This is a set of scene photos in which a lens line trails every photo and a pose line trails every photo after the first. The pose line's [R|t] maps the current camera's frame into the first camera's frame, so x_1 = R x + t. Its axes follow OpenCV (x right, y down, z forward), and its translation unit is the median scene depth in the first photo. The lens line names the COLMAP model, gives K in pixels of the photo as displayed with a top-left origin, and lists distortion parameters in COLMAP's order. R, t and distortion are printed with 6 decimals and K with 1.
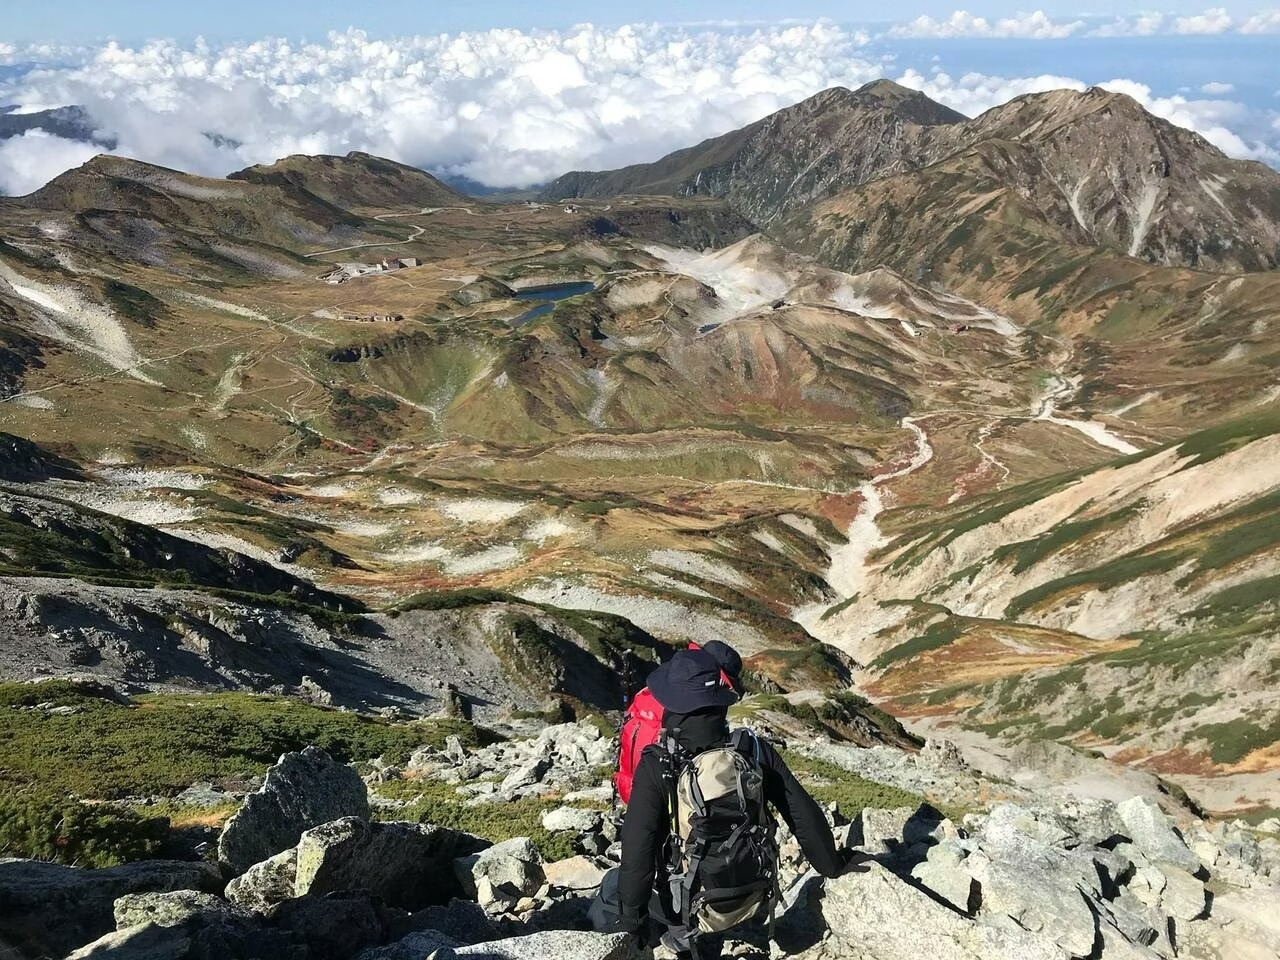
lens RADIAL K [[1070.9, 0, 637.8], [0, 1070.9, 459.5], [0, 0, 1]] dist [0.033385, -0.056285]
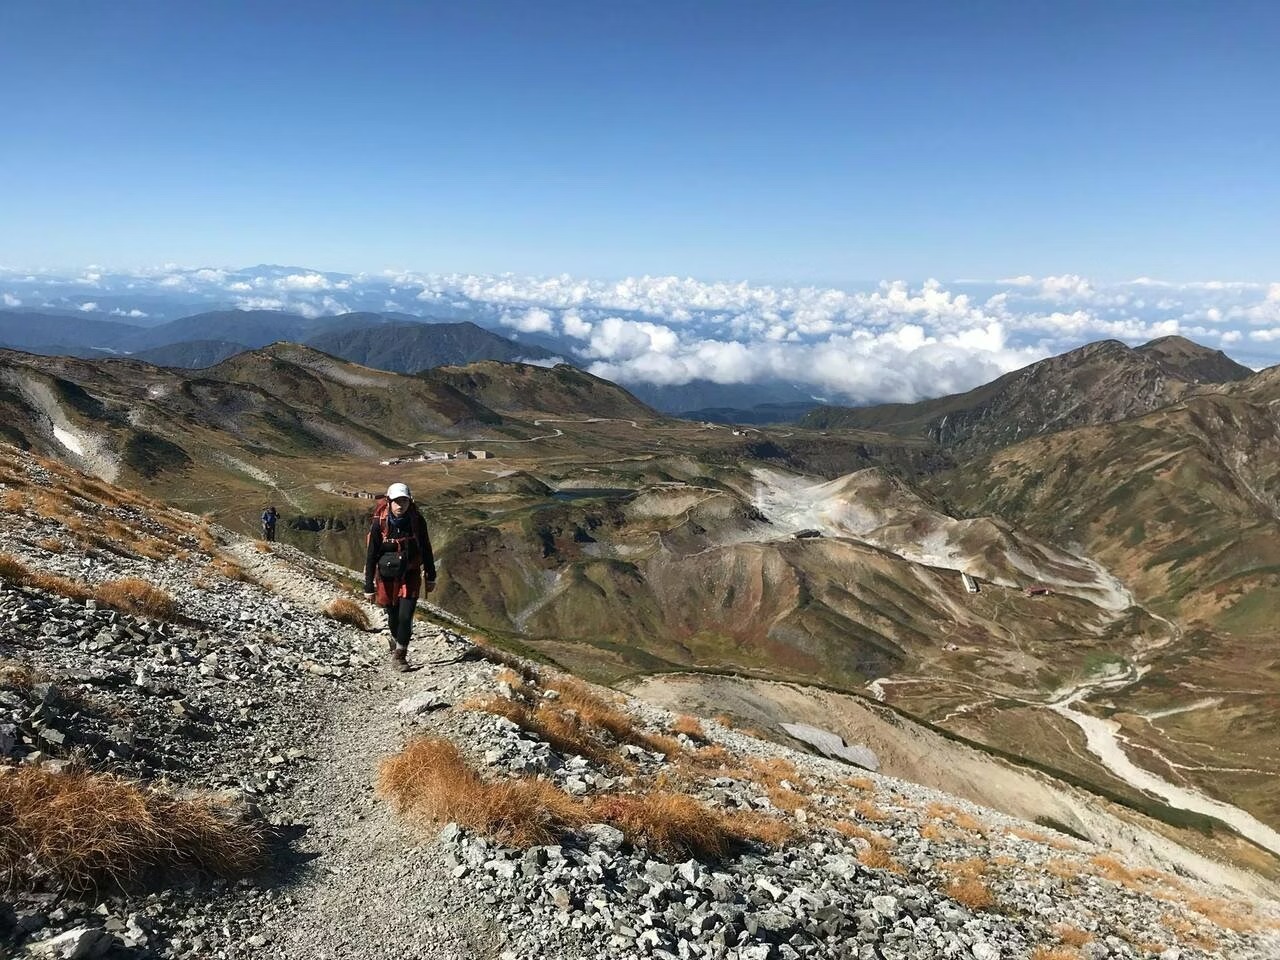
lens RADIAL K [[1070.9, 0, 637.8], [0, 1070.9, 459.5], [0, 0, 1]] dist [0.033385, -0.056285]
pose [[0.940721, 0.096364, -0.325203, 0.228639], [-0.164236, 0.968309, -0.188160, -0.010600], [0.296766, 0.230416, 0.926735, 0.087794]]
